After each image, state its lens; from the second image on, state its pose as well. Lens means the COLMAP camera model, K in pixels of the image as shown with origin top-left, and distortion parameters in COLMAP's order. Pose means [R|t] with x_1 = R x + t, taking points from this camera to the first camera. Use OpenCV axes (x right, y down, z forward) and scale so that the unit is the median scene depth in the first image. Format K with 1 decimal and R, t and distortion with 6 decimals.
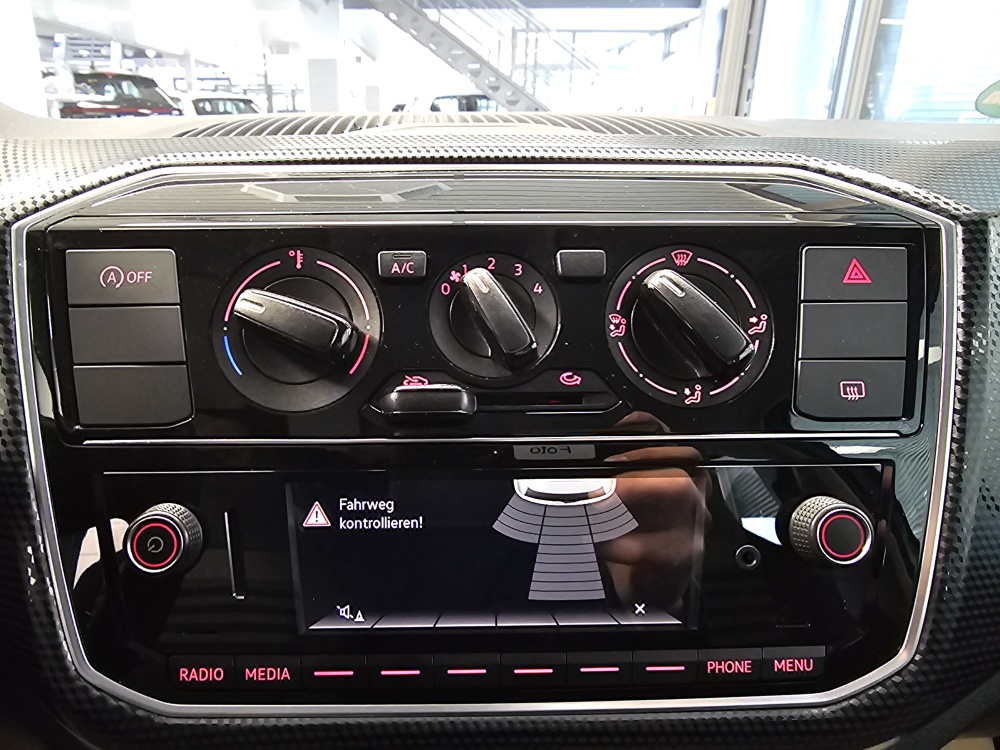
lens RADIAL K [[403.9, 0, 382.1], [0, 403.9, 373.1], [0, 0, 1]] dist [0.000526, 0.000192]
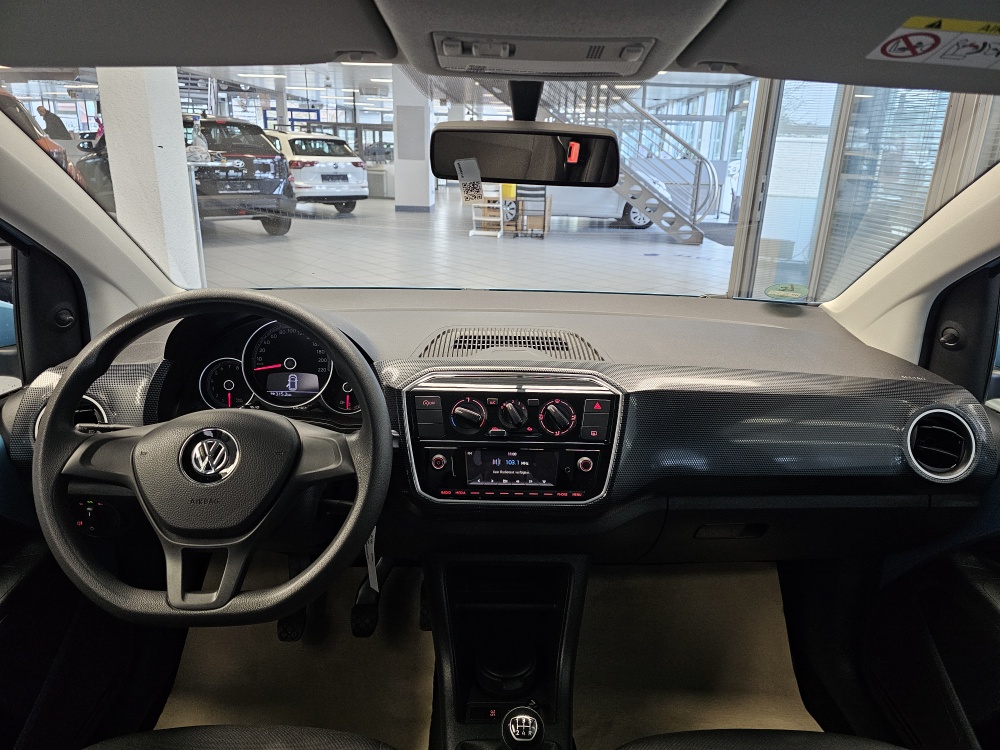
lens RADIAL K [[657.4, 0, 500.0], [0, 657.4, 375.0], [0, 0, 1]] dist [0.097426, -0.133555]
pose [[0.999131, 0.027916, 0.030941, -0.095819], [-0.025124, 0.995872, -0.087225, 0.061463], [-0.033248, 0.086372, 0.995708, -6.166992]]
